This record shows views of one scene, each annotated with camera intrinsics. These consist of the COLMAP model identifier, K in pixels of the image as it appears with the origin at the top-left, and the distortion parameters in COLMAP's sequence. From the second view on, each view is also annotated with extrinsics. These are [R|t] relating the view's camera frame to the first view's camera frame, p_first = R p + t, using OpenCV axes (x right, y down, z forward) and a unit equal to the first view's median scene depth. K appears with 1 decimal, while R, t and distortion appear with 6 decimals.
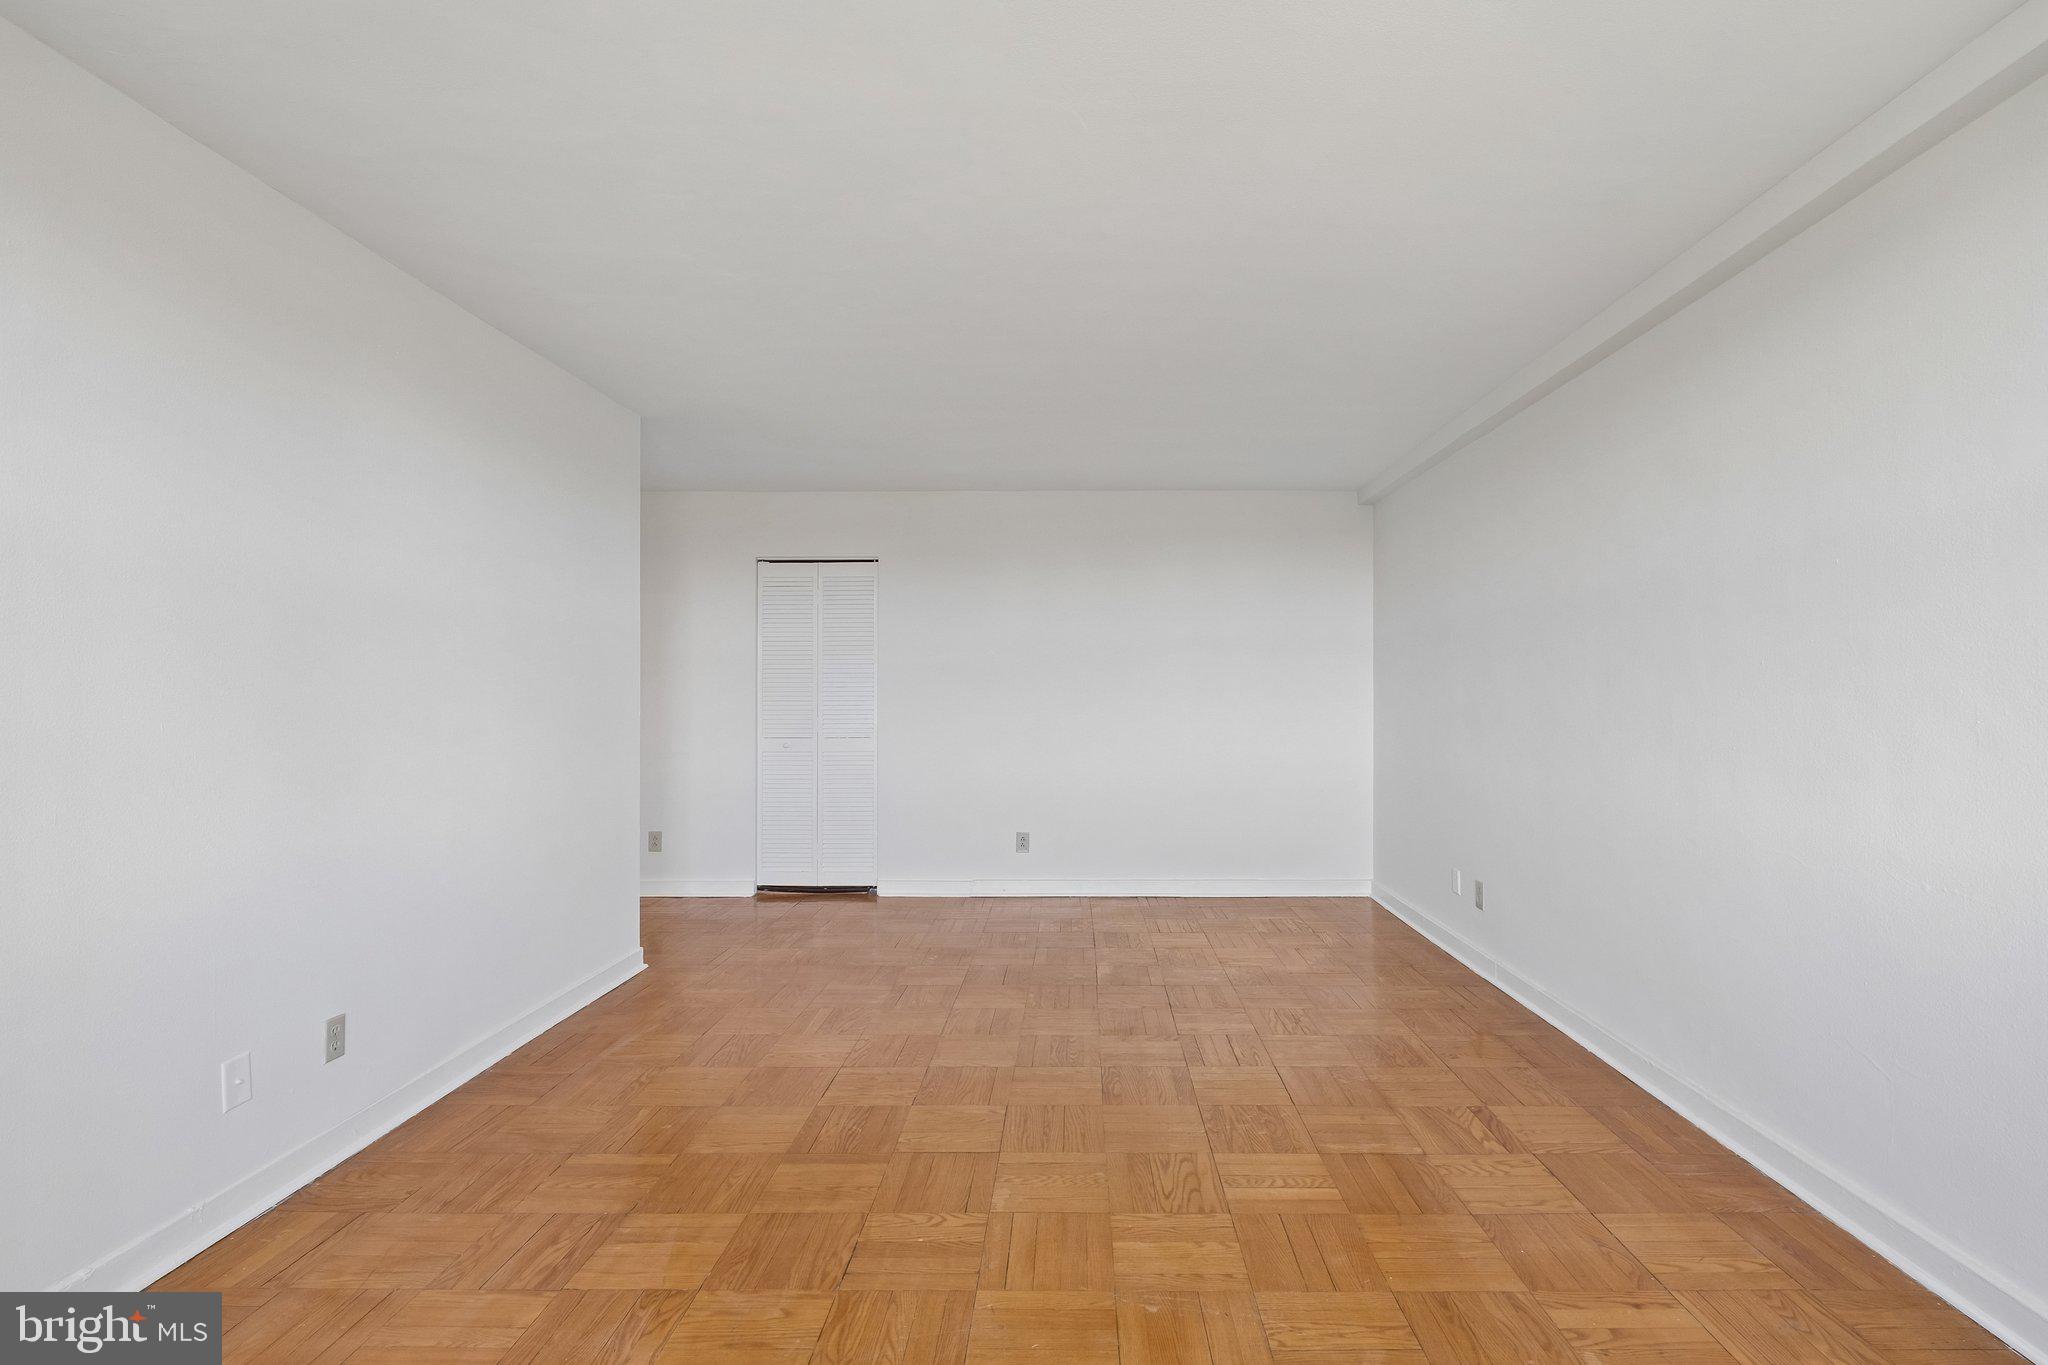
lens RADIAL K [[919.9, 0, 1078.1], [0, 919.9, 683.0], [0, 0, 1]] dist [-0.000574, -0.000617]
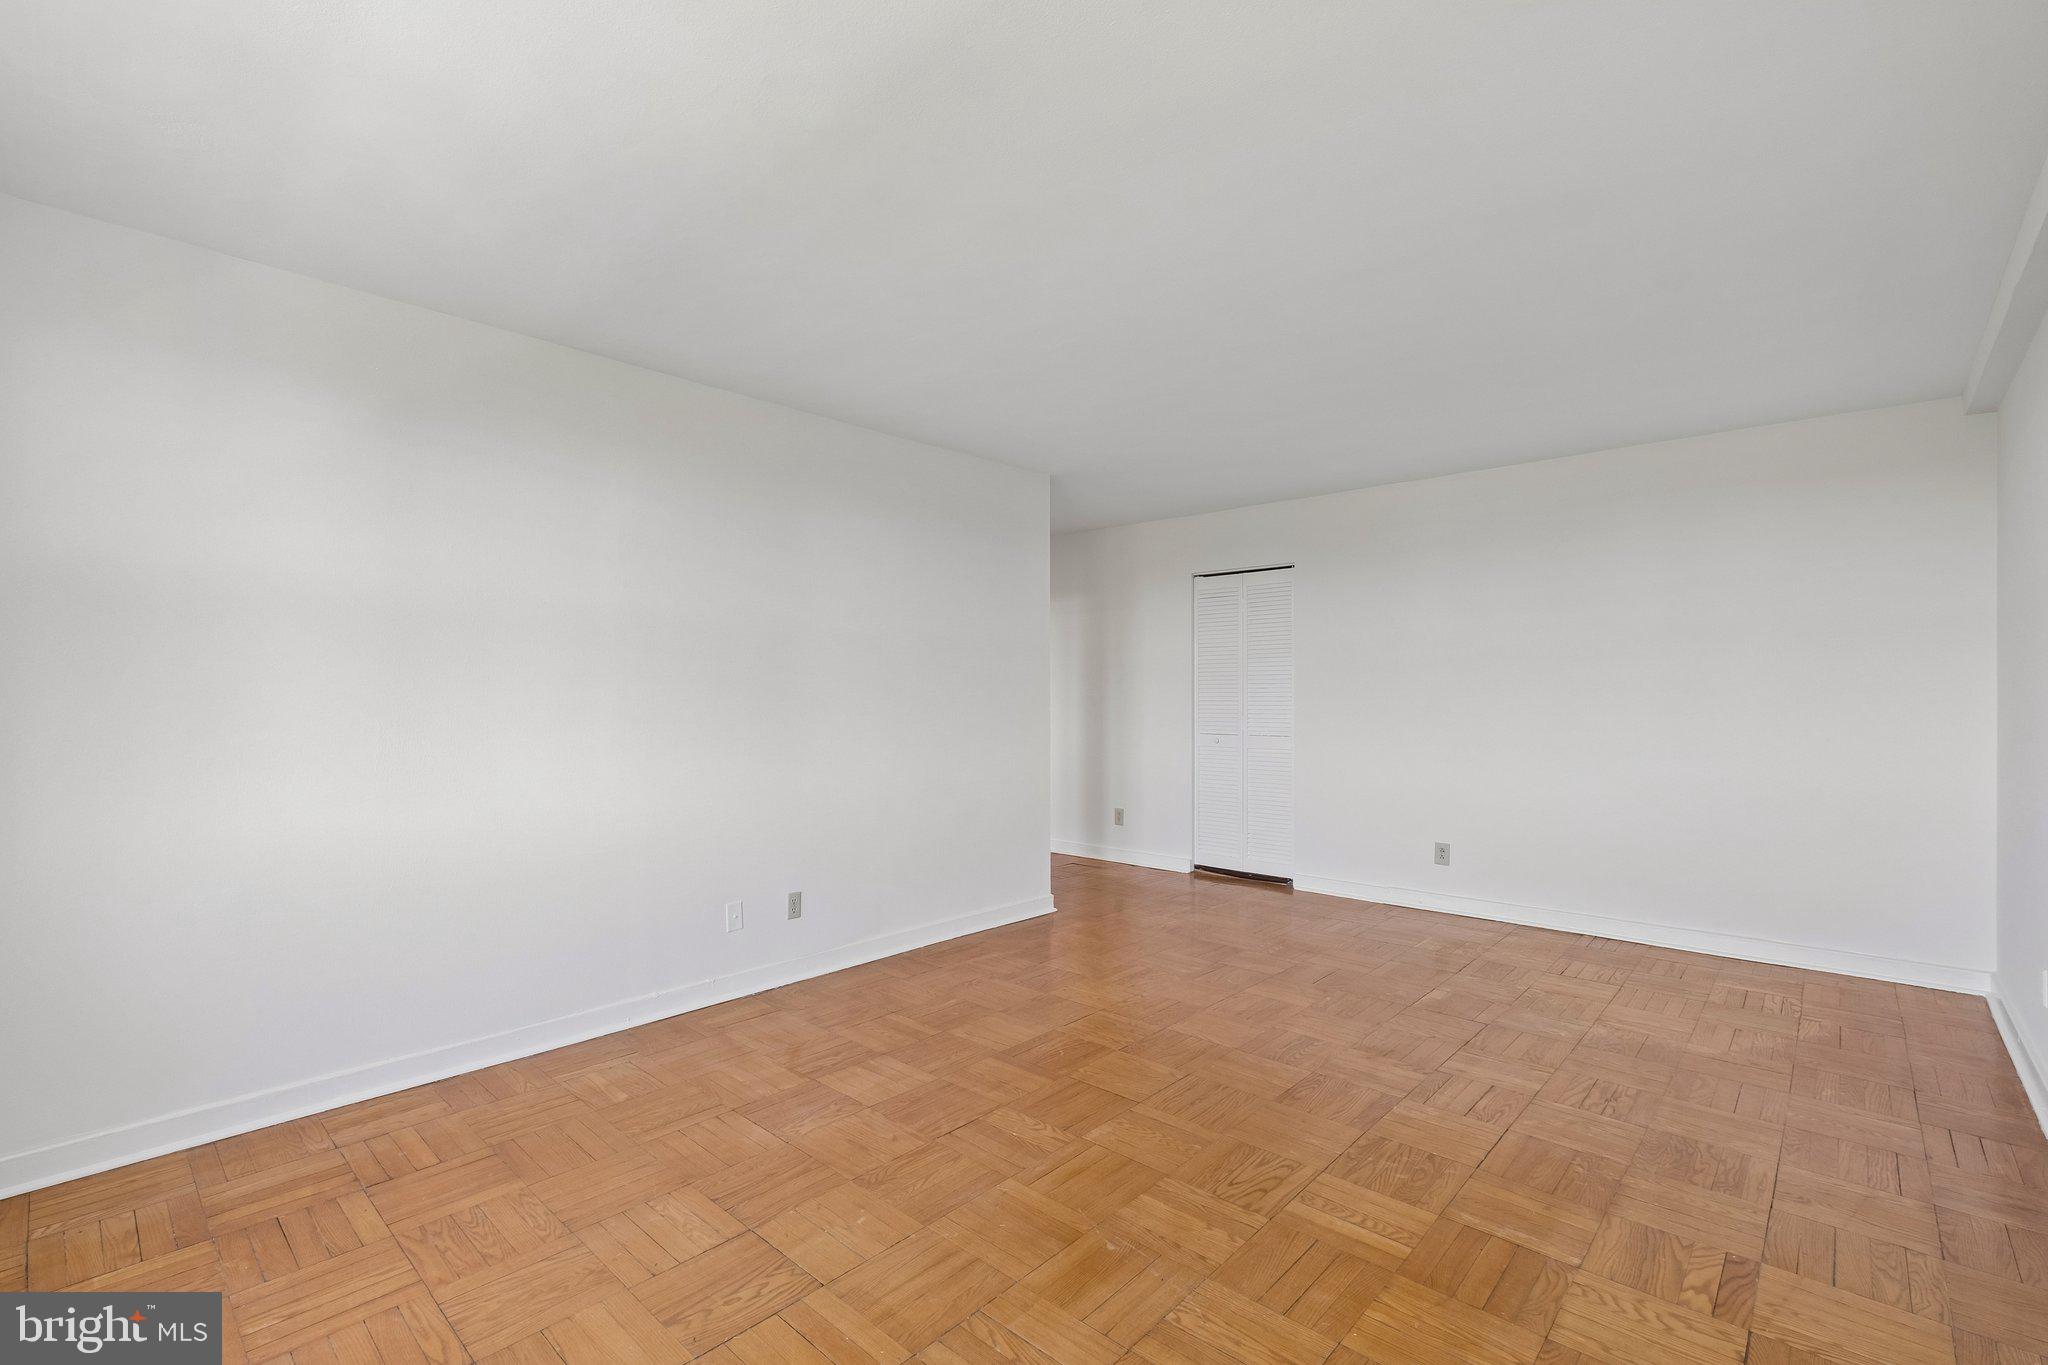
lens RADIAL K [[901.9, 0, 1017.9], [0, 901.9, 677.3], [0, 0, 1]] dist [-0.003590, -0.000583]
pose [[0.734283, -0.012840, -0.678722, 0.460492], [0.008110, 0.999916, -0.010143, 0.001027], [0.678795, 0.001943, 0.734325, 0.075371]]
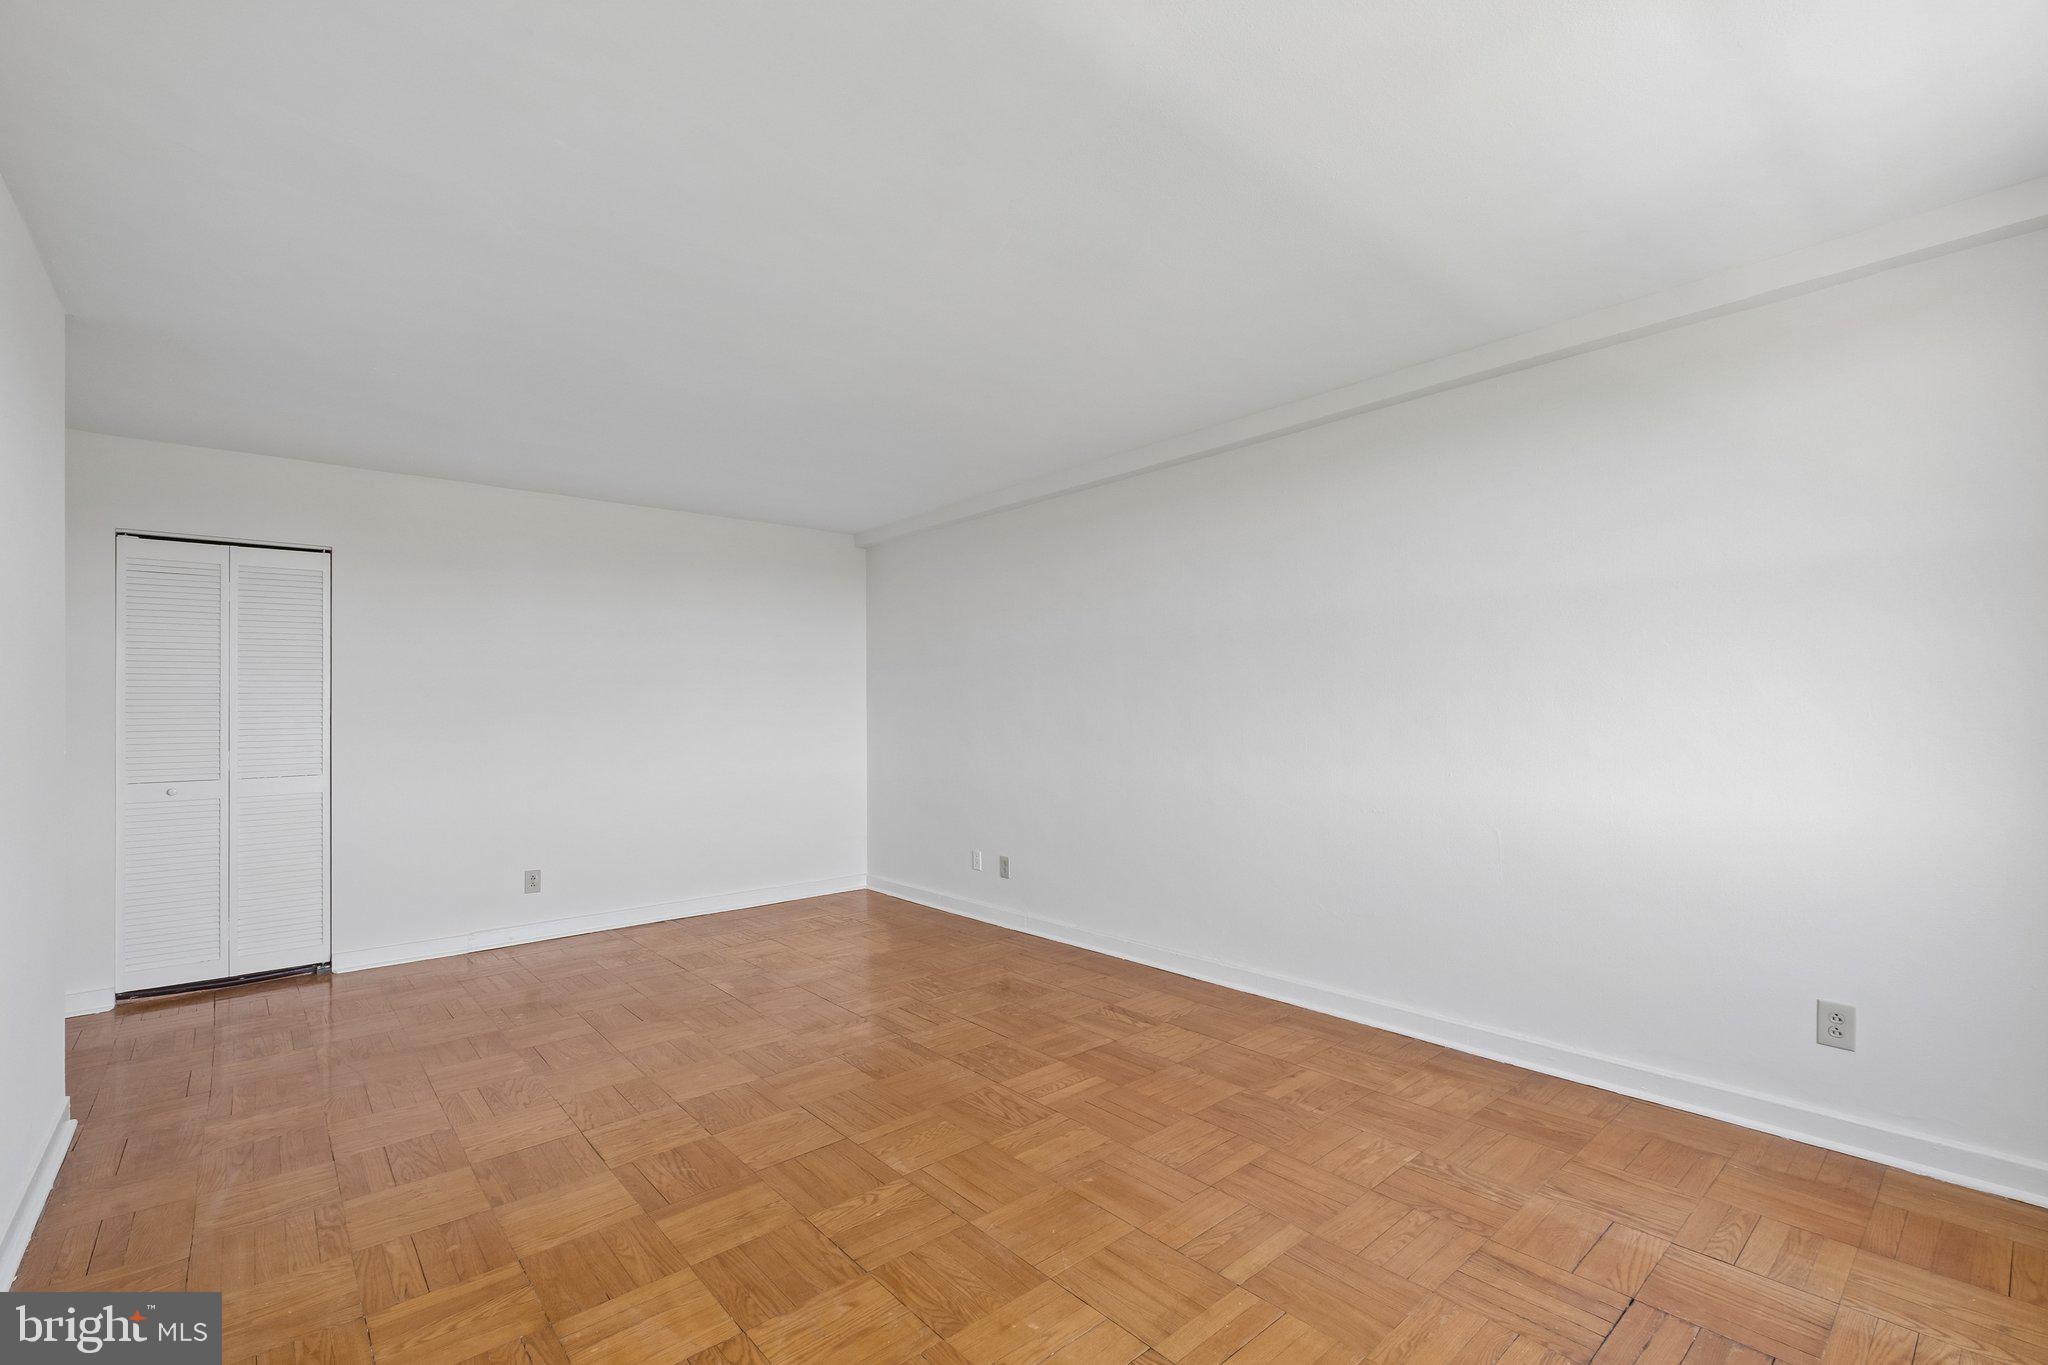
lens RADIAL K [[892.5, 0, 1008.9], [0, 892.5, 686.3], [0, 0, 1]] dist [-0.001321, -0.000011]
pose [[0.759656, 0.007742, 0.650279, -0.515361], [0.004959, 0.999831, -0.017697, 0.000736], [-0.650306, 0.016669, 0.759490, 0.061580]]
